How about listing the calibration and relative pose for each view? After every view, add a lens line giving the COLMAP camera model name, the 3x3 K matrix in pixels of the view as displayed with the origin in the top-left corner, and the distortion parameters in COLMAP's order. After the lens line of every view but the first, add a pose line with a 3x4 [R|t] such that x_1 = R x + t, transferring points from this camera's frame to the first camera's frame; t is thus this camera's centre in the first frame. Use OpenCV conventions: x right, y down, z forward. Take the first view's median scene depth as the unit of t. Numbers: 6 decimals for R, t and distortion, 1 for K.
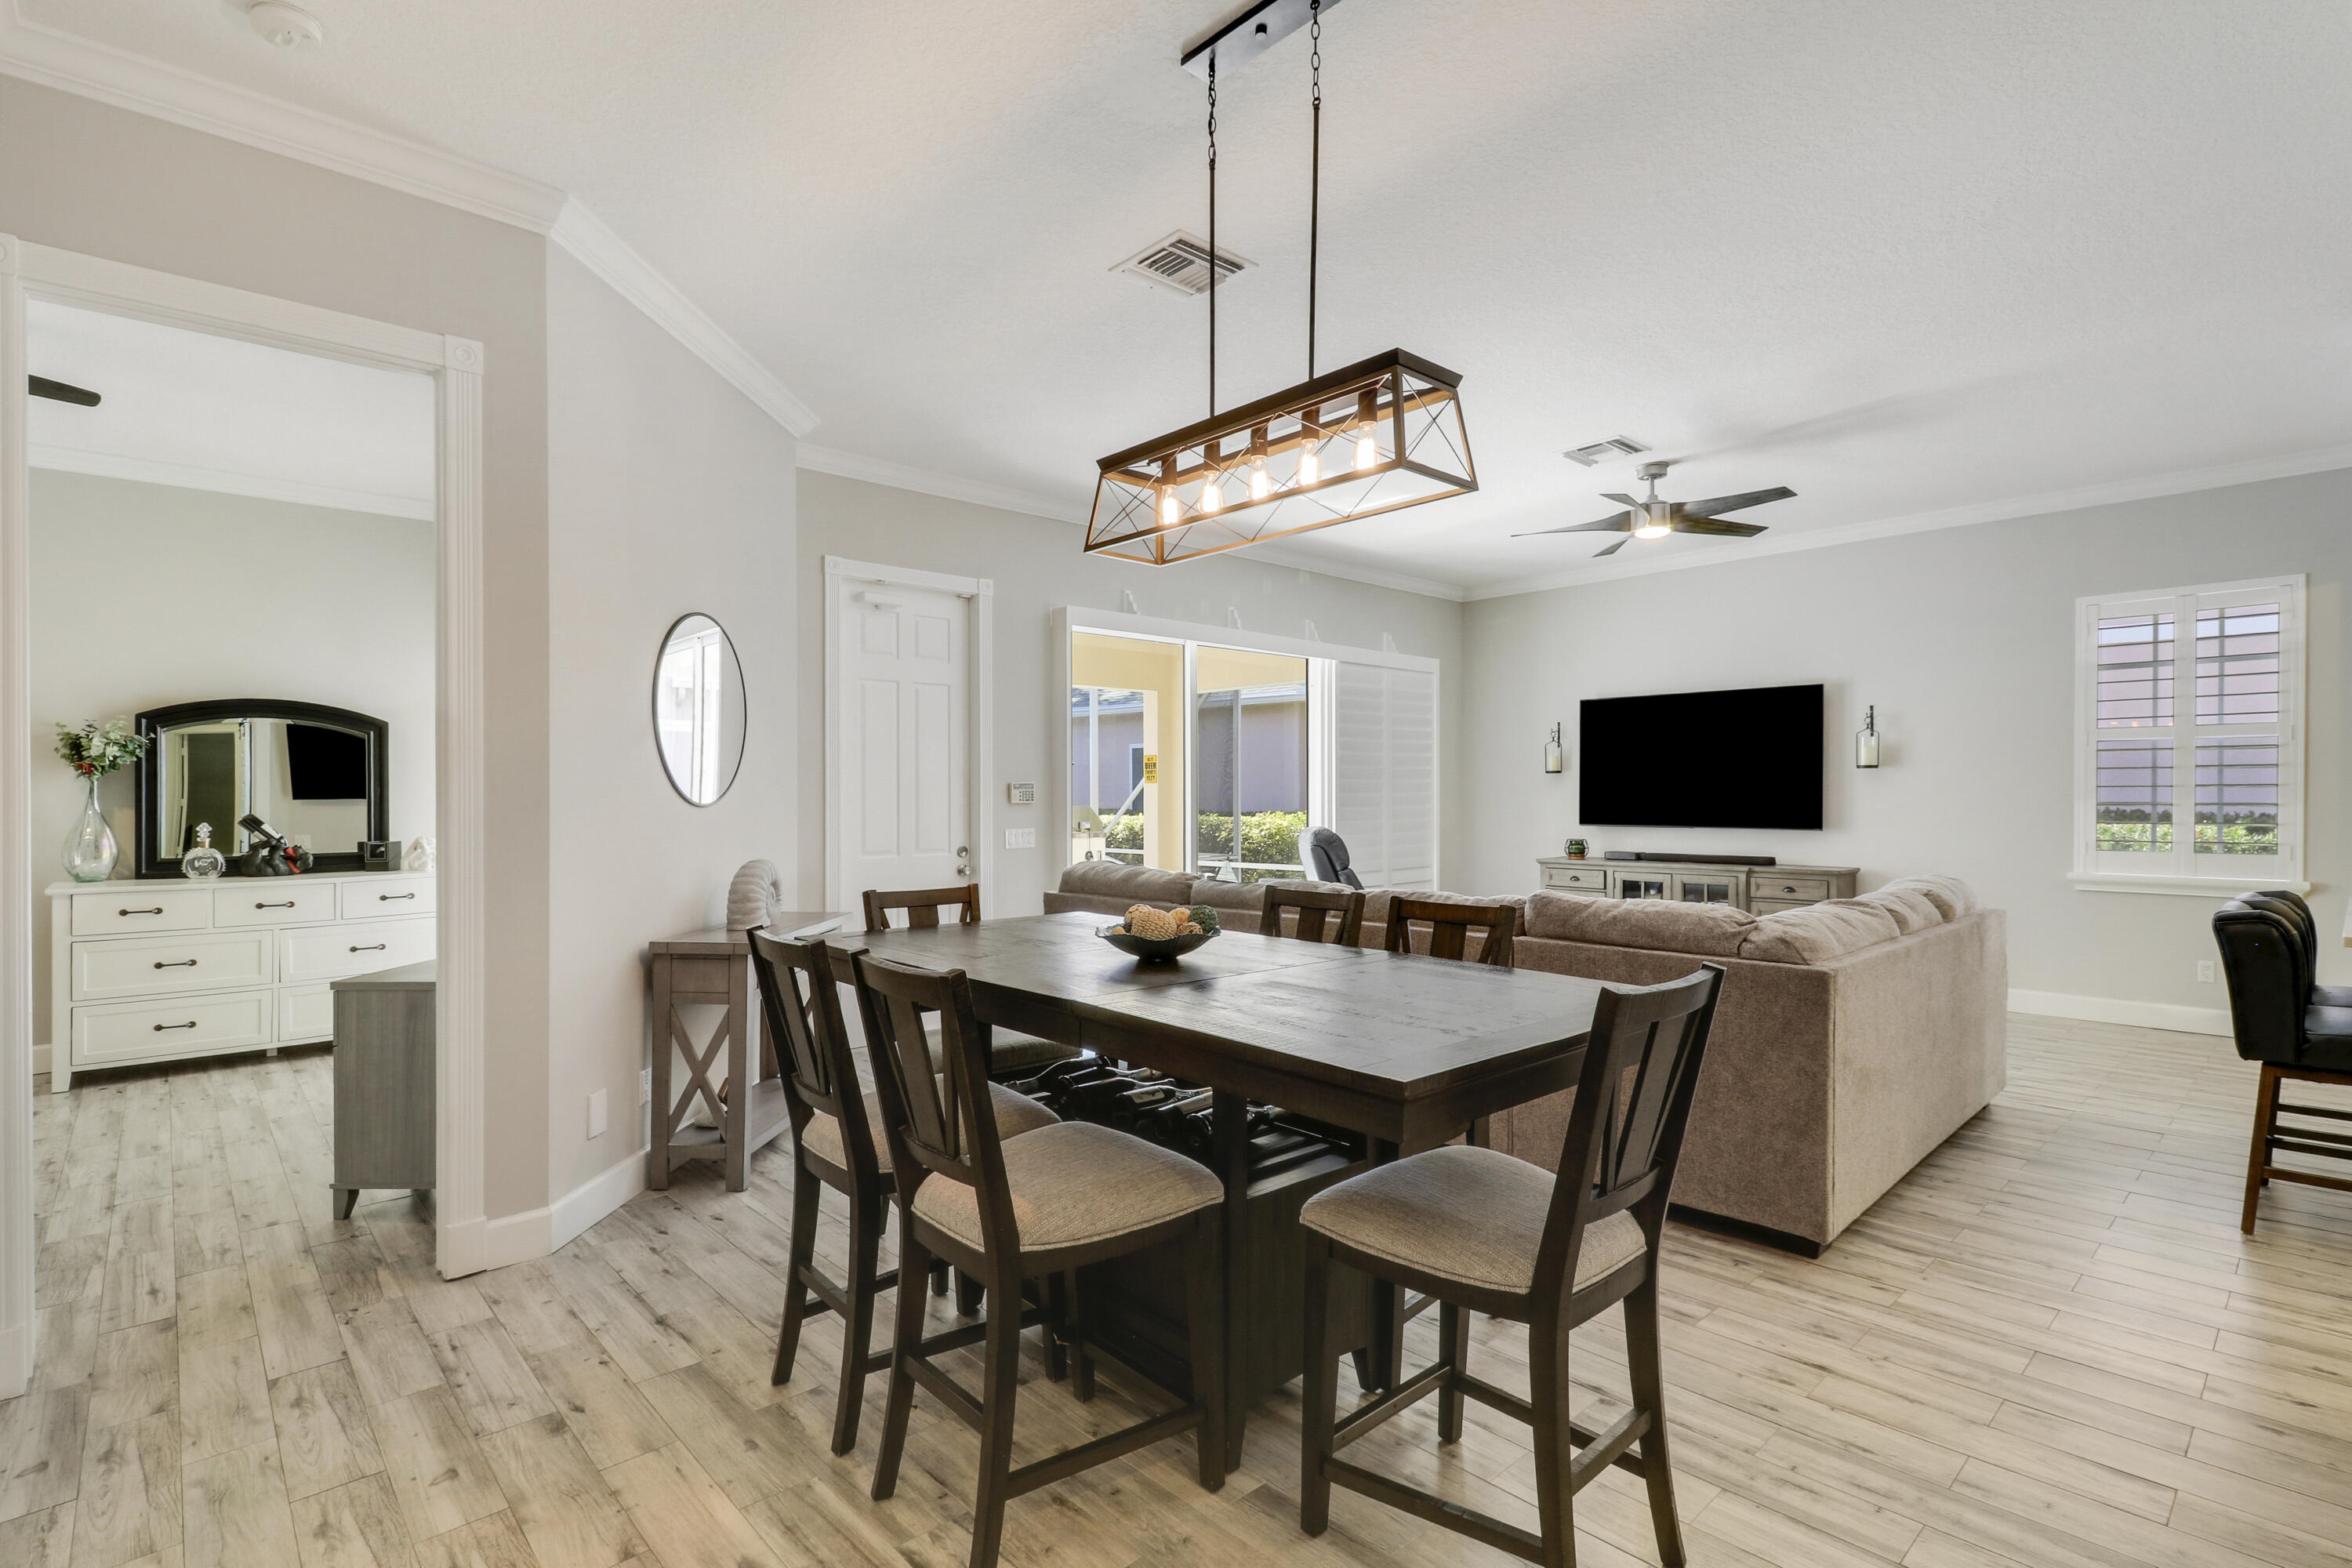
lens RADIAL K [[1108.9, 0, 1199.2], [0, 1108.9, 801.6], [0, 0, 1]] dist [0.000670, -0.009038]
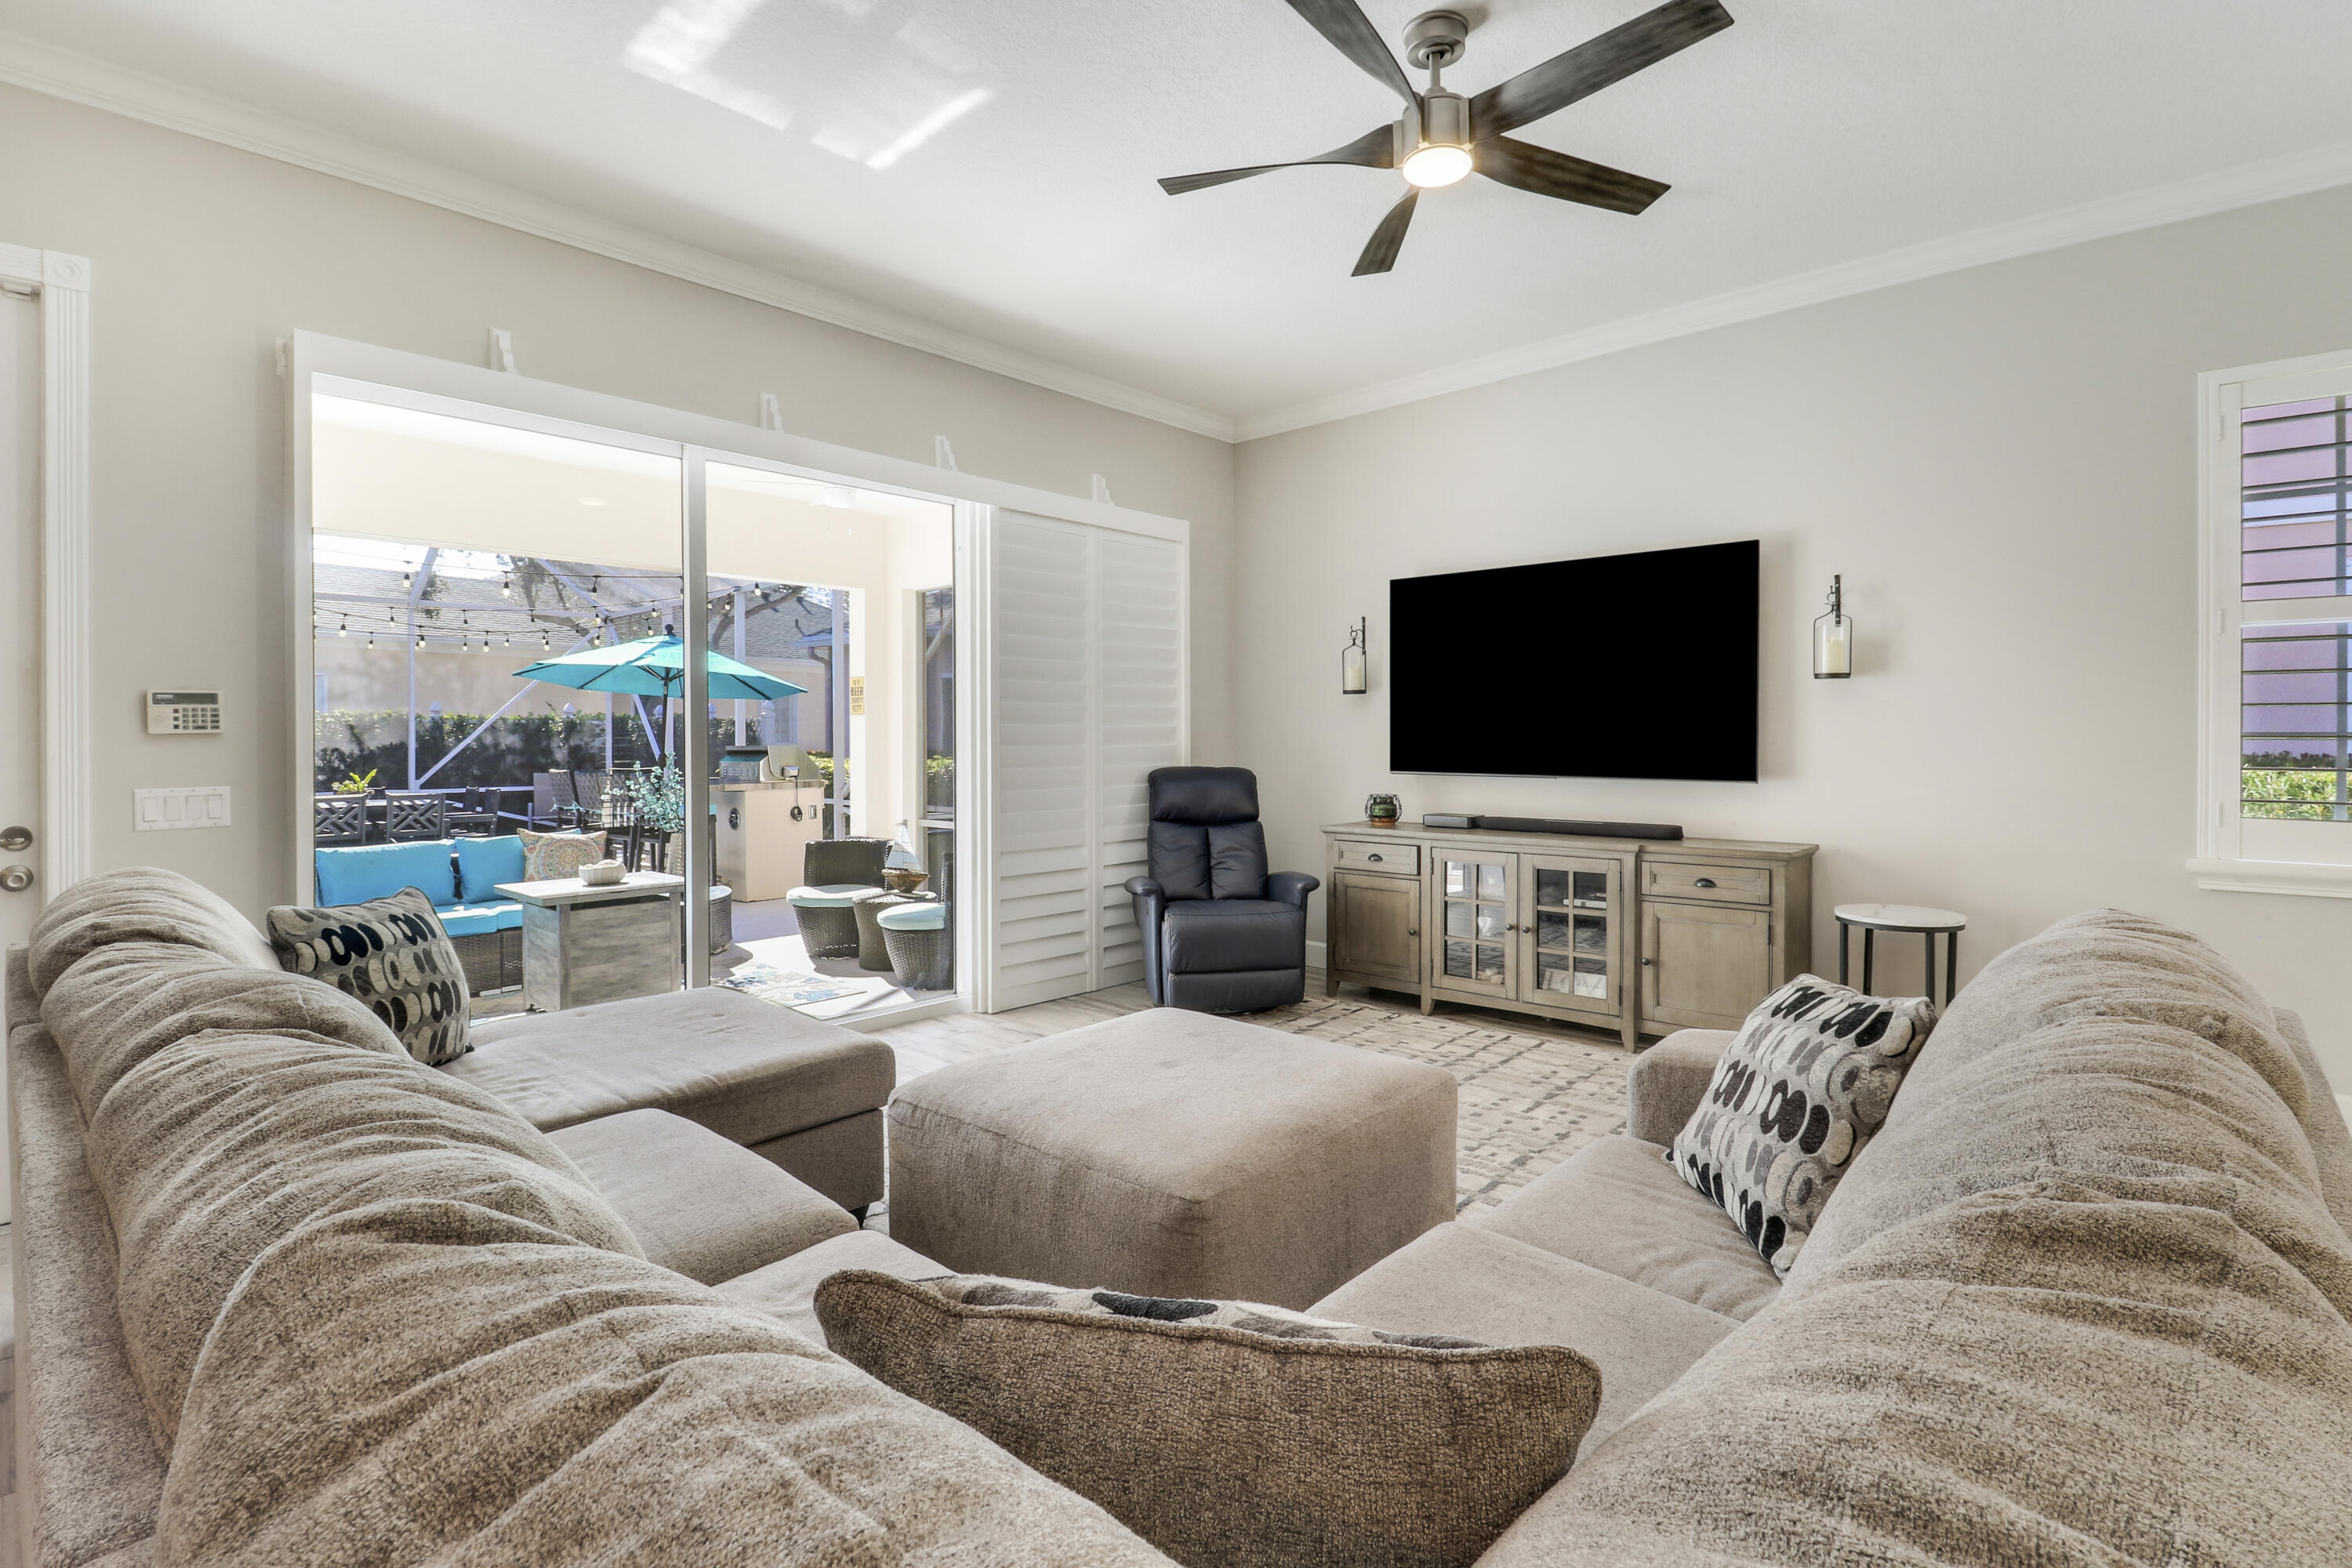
lens RADIAL K [[1108.9, 0, 1212.5], [0, 1108.9, 751.4], [0, 0, 1]] dist [0.000670, -0.009038]
pose [[0.996230, -0.000833, 0.086751, 0.216245], [0.000346, 0.999984, 0.005628, 0.005783], [-0.086754, -0.005577, 0.996214, 0.427882]]
